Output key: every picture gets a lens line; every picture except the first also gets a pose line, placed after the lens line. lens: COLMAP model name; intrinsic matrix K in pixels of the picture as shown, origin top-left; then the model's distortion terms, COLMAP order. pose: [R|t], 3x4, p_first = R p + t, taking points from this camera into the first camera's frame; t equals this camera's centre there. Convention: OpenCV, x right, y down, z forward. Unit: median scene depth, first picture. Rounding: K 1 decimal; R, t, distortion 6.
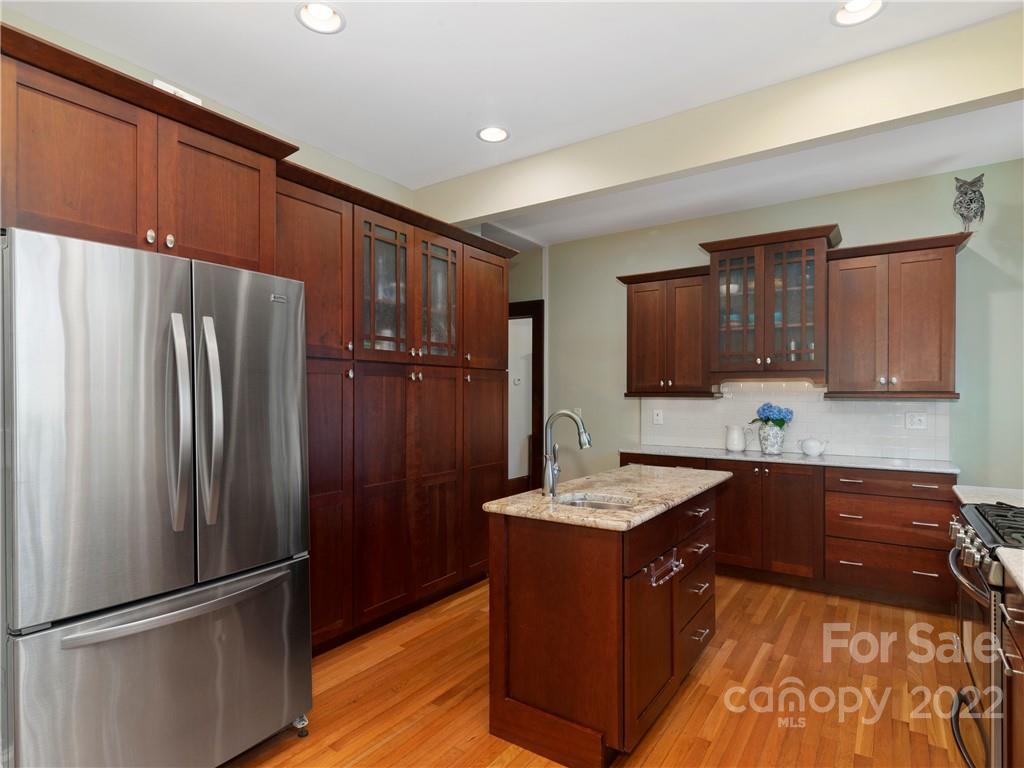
lens RADIAL K [[543.8, 0, 512.5], [0, 543.8, 391.2], [0, 0, 1]] dist [0.000590, -0.000171]
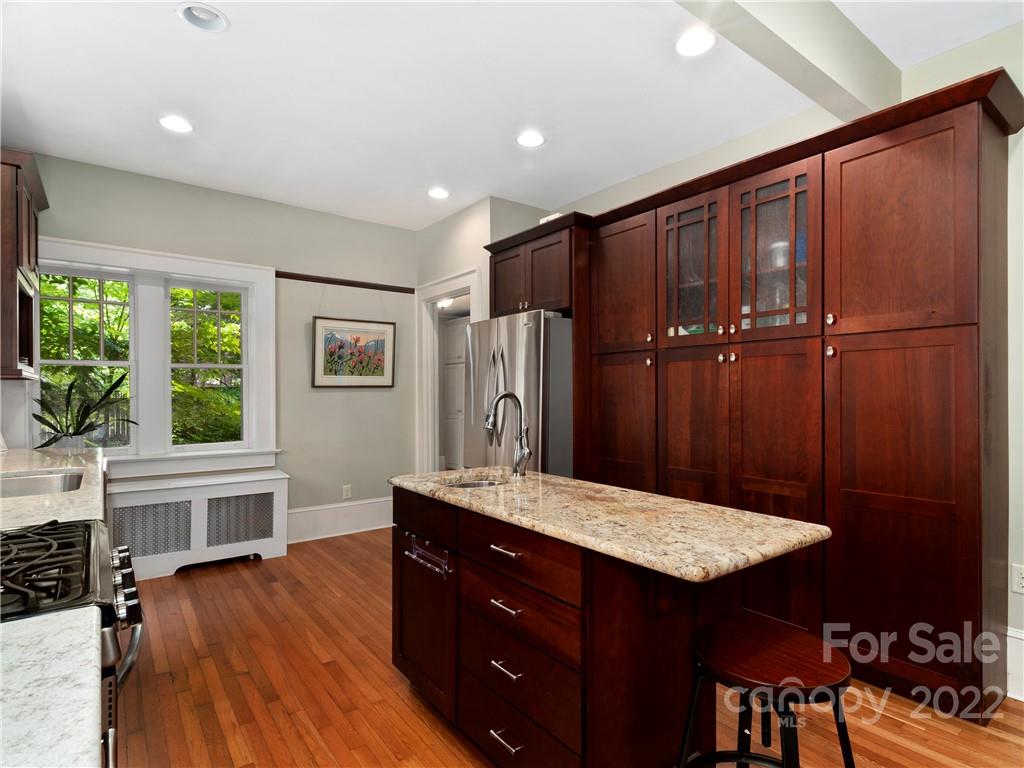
lens RADIAL K [[538.4, 0, 512.0], [0, 538.4, 385.6], [0, 0, 1]] dist [-0.004263, -0.000359]
pose [[-0.320399, -0.015737, -0.947152, 0.748006], [0.005207, 0.999818, -0.018373, 0.032214], [0.947268, -0.010819, -0.320259, 0.954545]]
